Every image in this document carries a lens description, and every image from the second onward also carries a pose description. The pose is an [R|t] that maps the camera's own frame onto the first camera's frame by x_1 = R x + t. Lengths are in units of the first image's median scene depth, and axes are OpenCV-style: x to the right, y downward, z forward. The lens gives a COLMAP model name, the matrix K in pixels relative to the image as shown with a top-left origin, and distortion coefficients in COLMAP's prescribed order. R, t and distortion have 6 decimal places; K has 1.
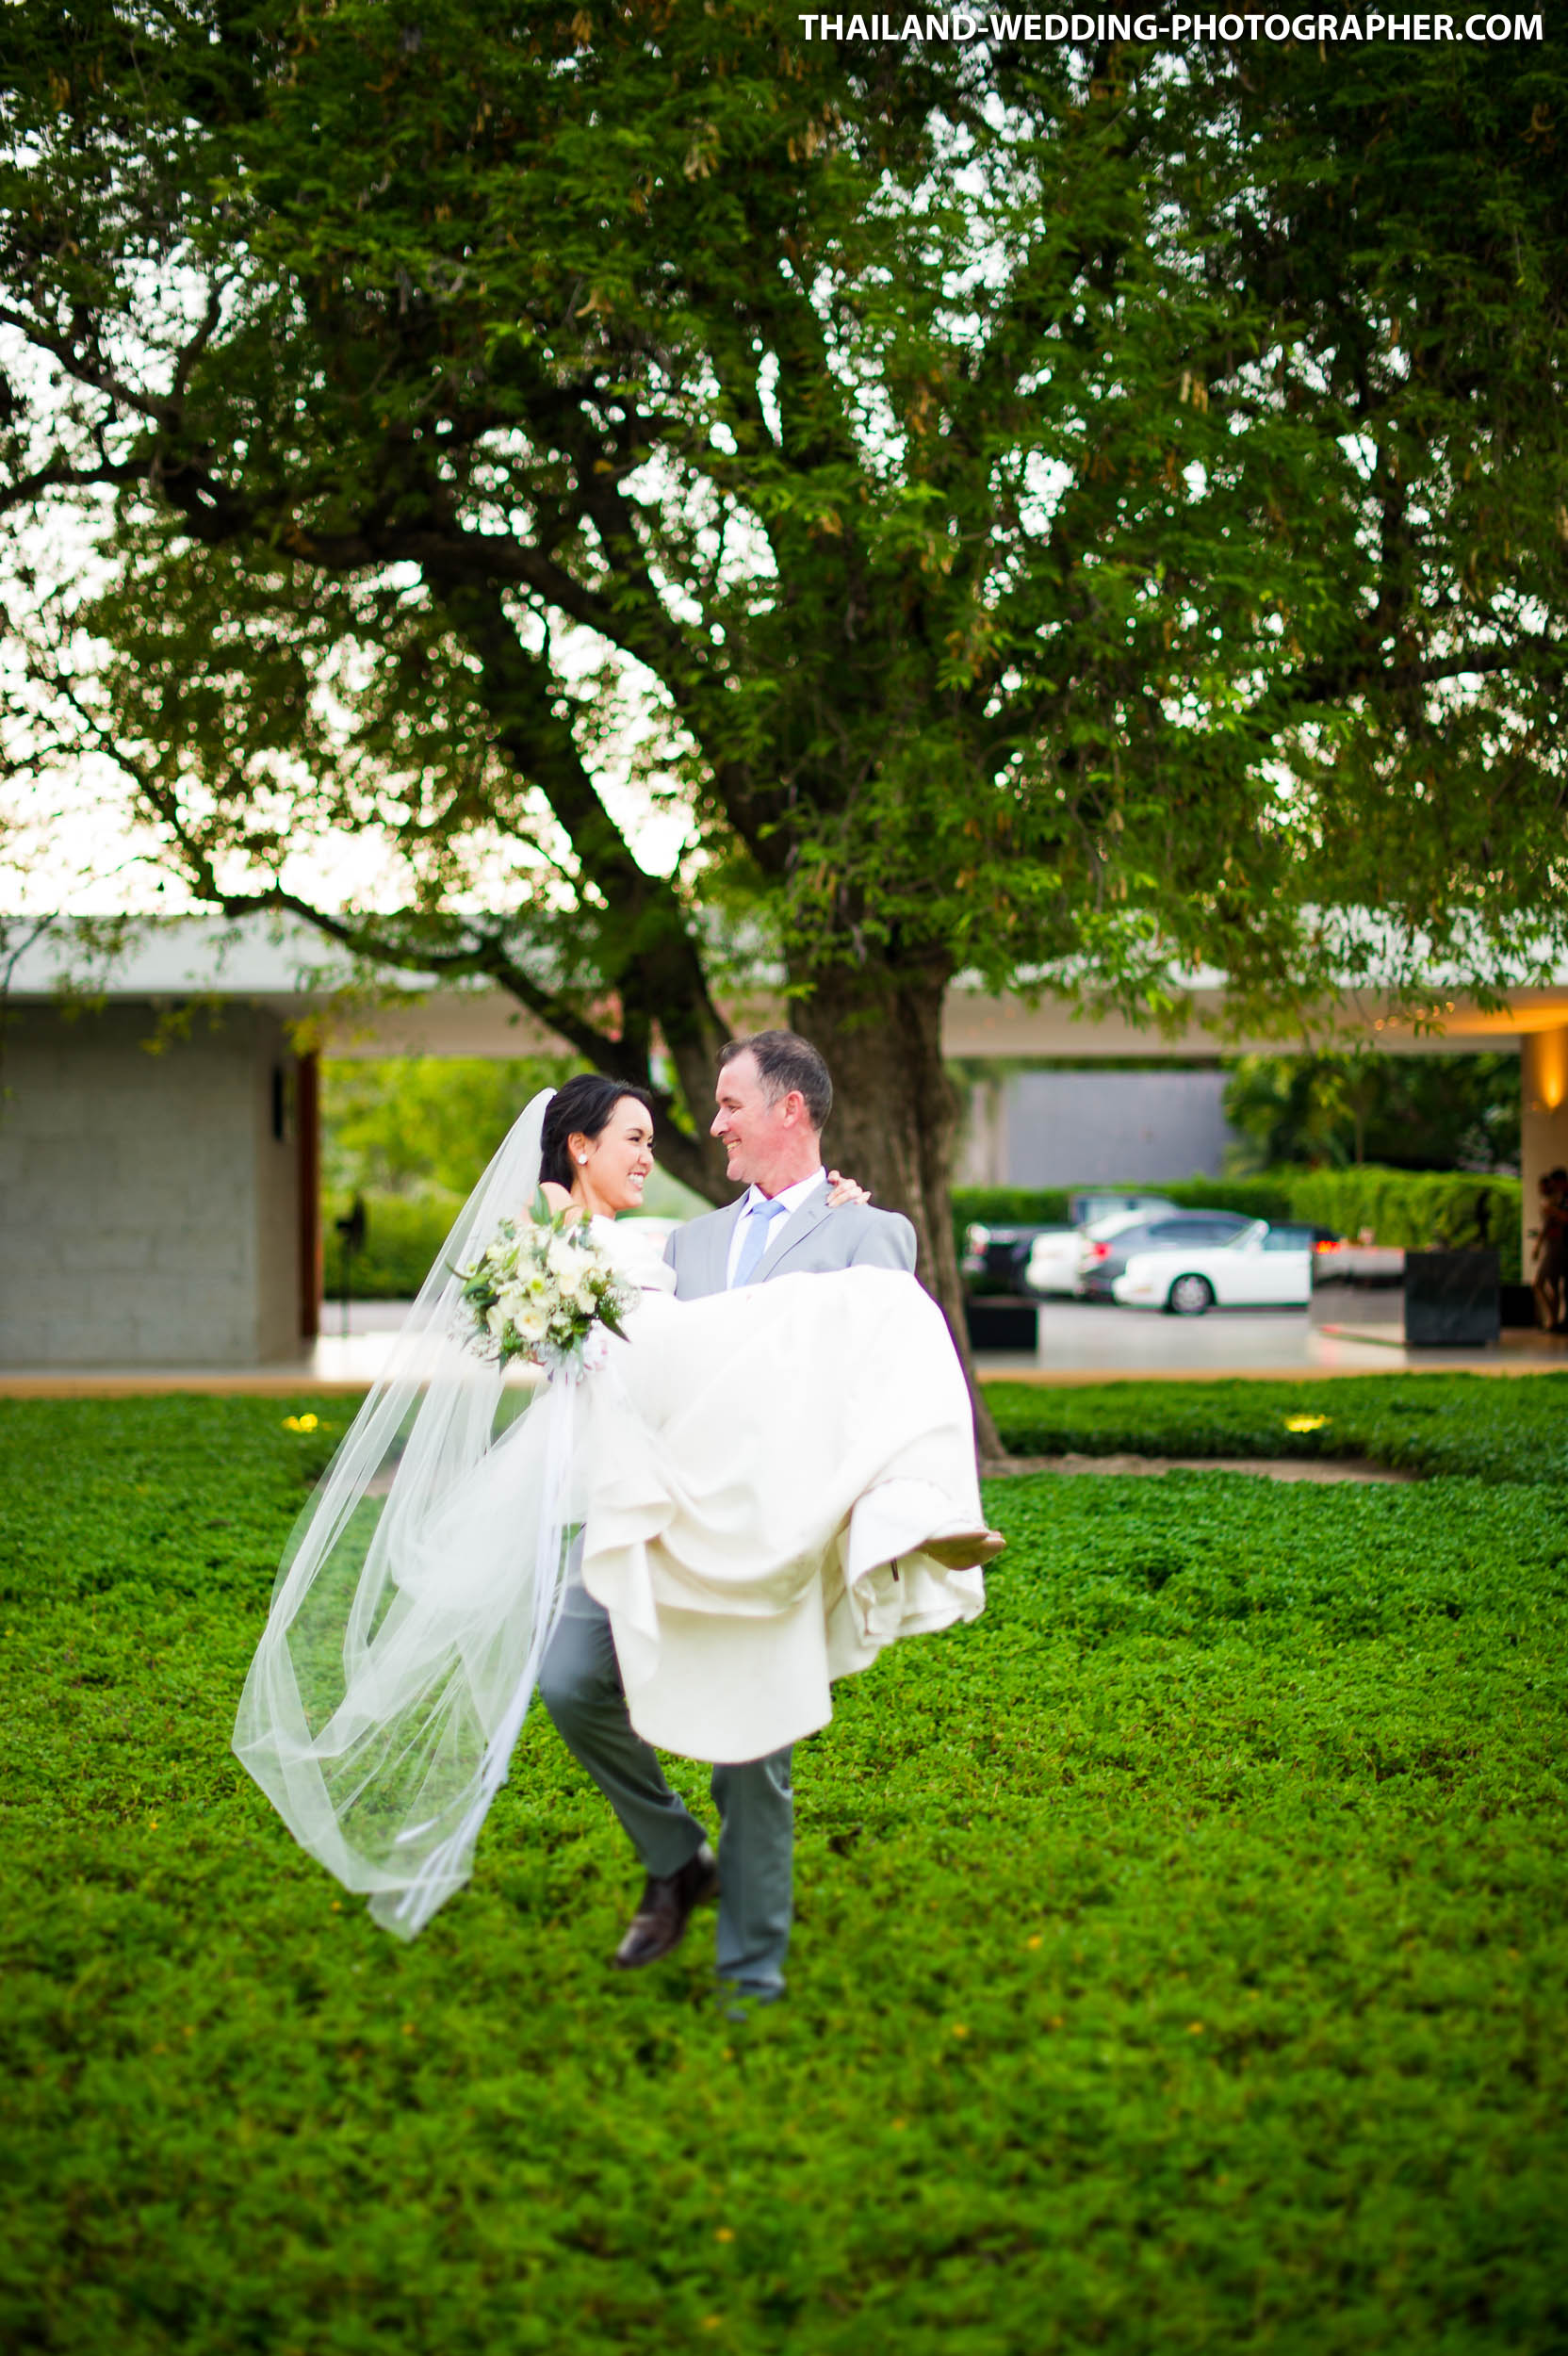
lens RADIAL K [[3505.0, 0, 784.6], [0, 3505.0, 1180.9], [0, 0, 1]] dist [-0.133379, 0.000000]
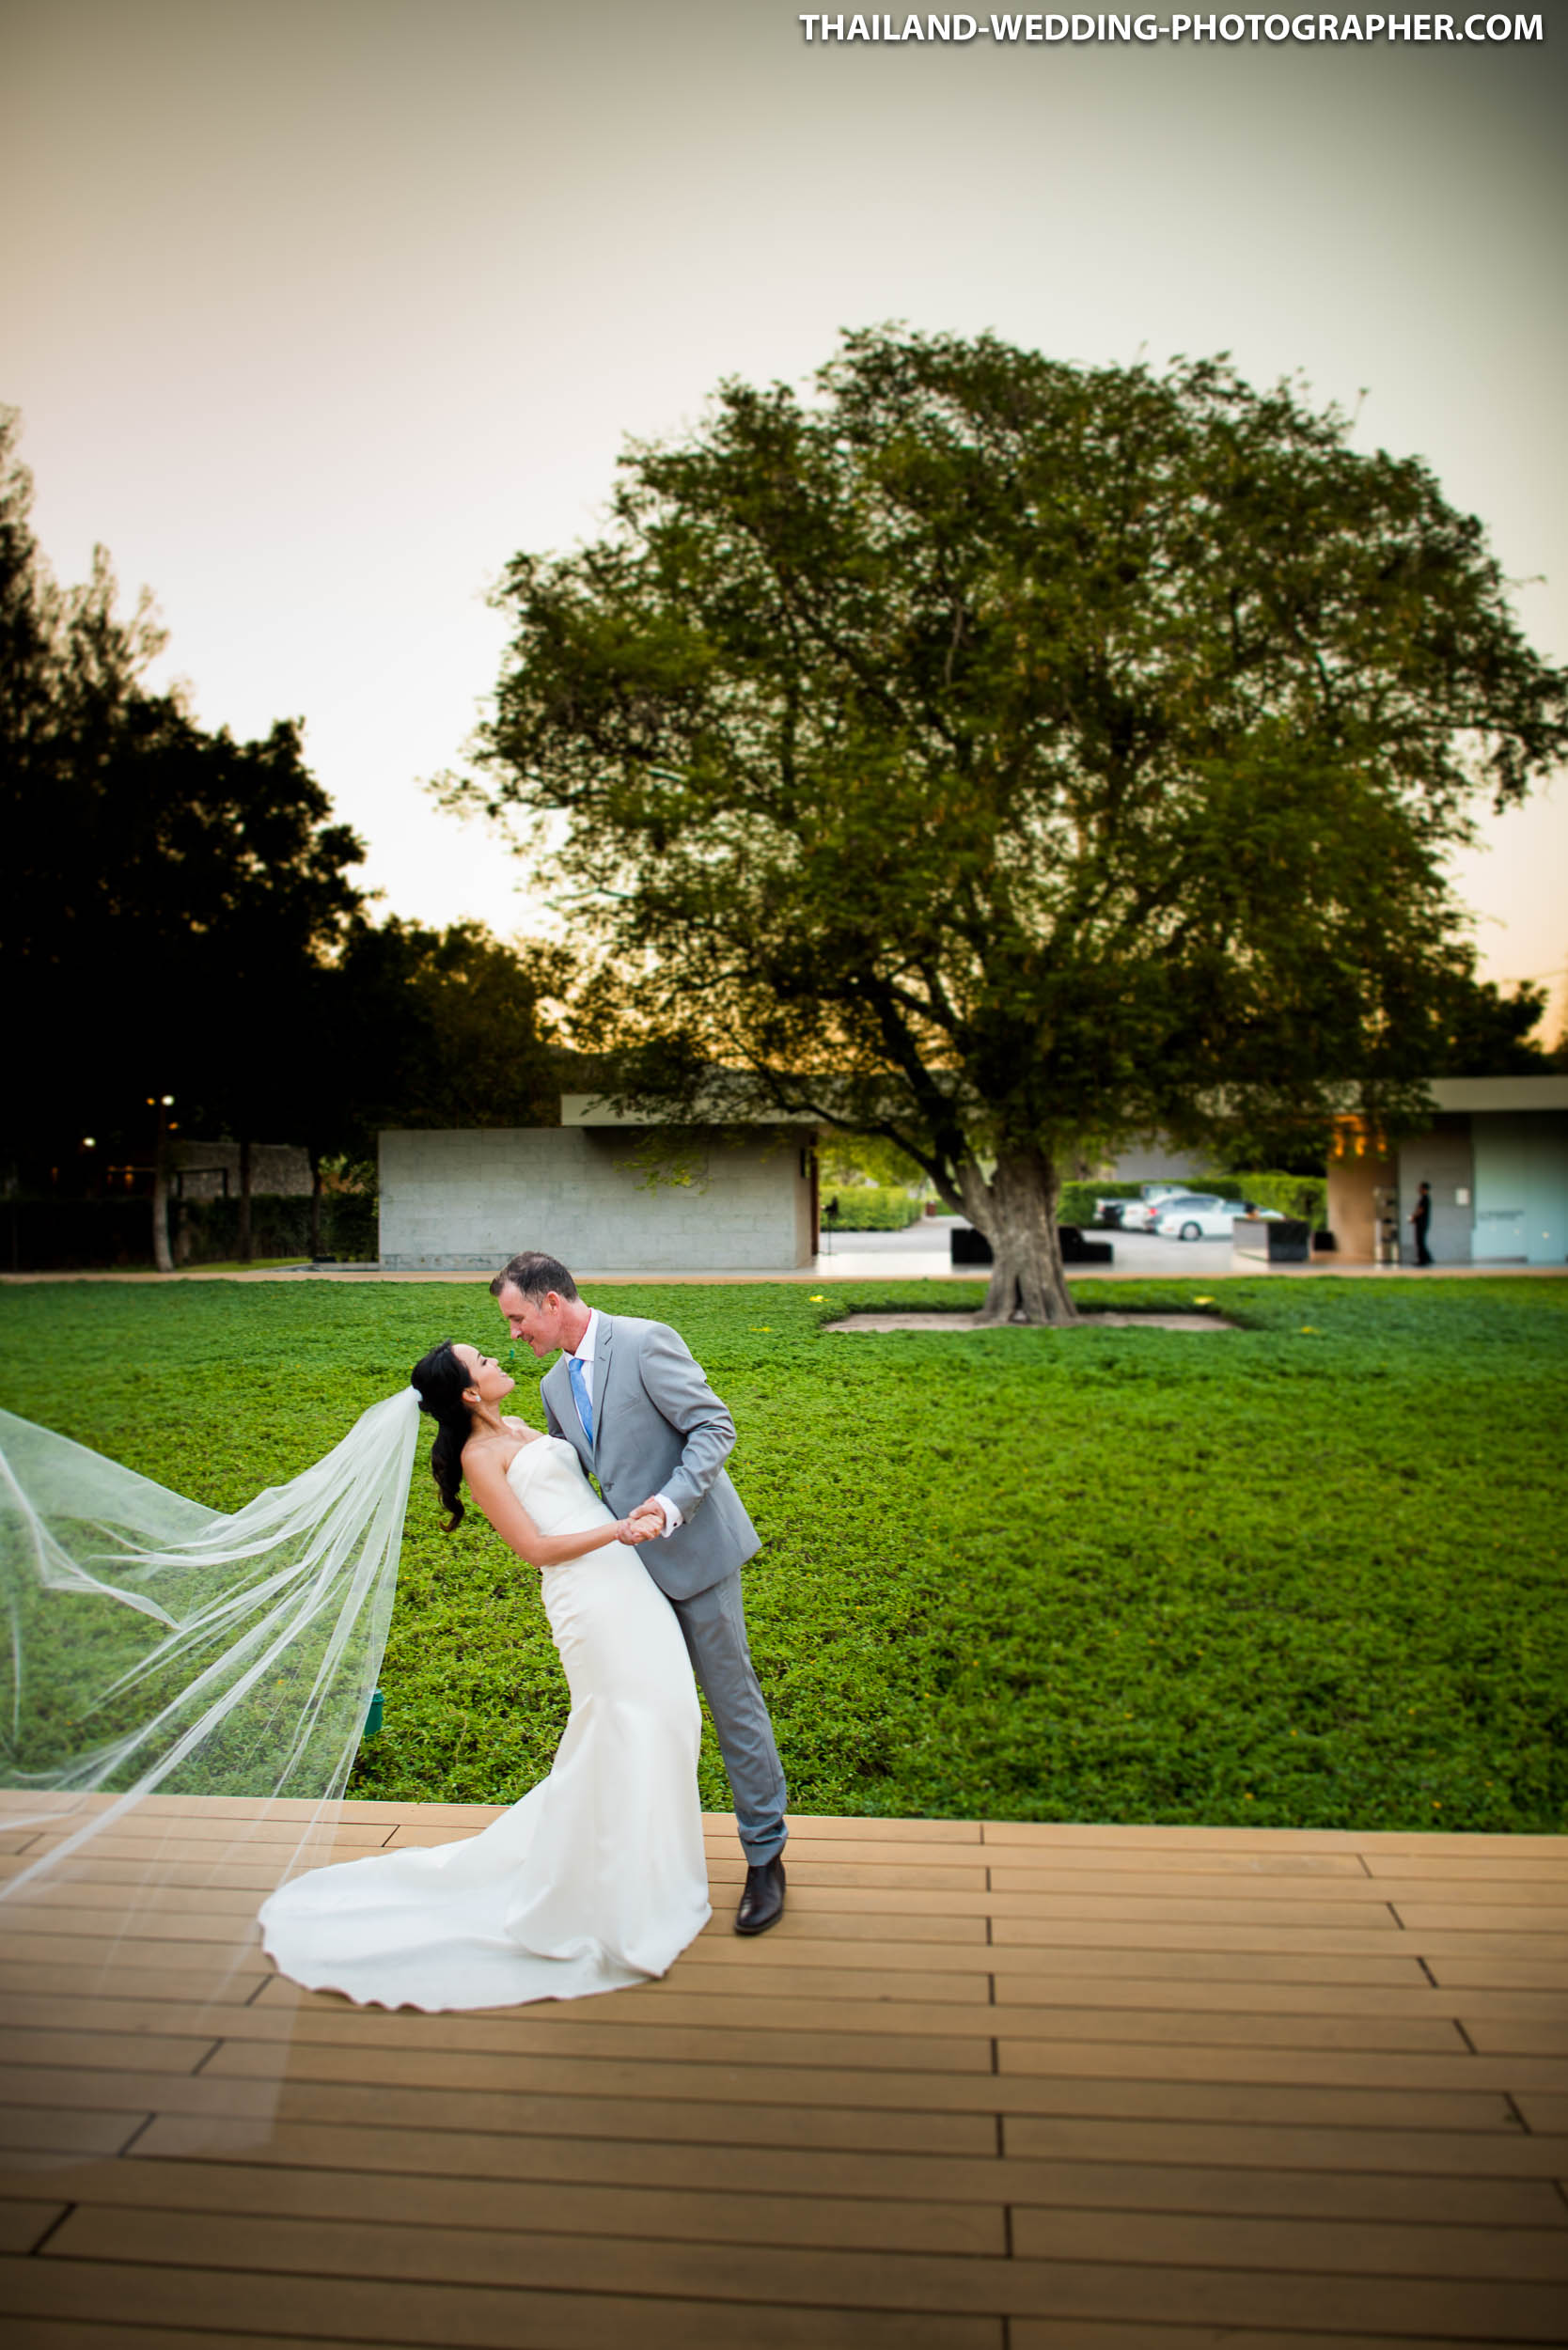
lens RADIAL K [[1617.4, 0, 782.9], [0, 1617.4, 1173.5], [0, 0, 1]] dist [-0.005694, -0.000152]
pose [[0.988634, -0.008112, -0.150125, 0.021589], [0.009214, 0.999935, 0.006648, -0.033590], [0.150061, -0.007956, 0.988645, -0.219451]]
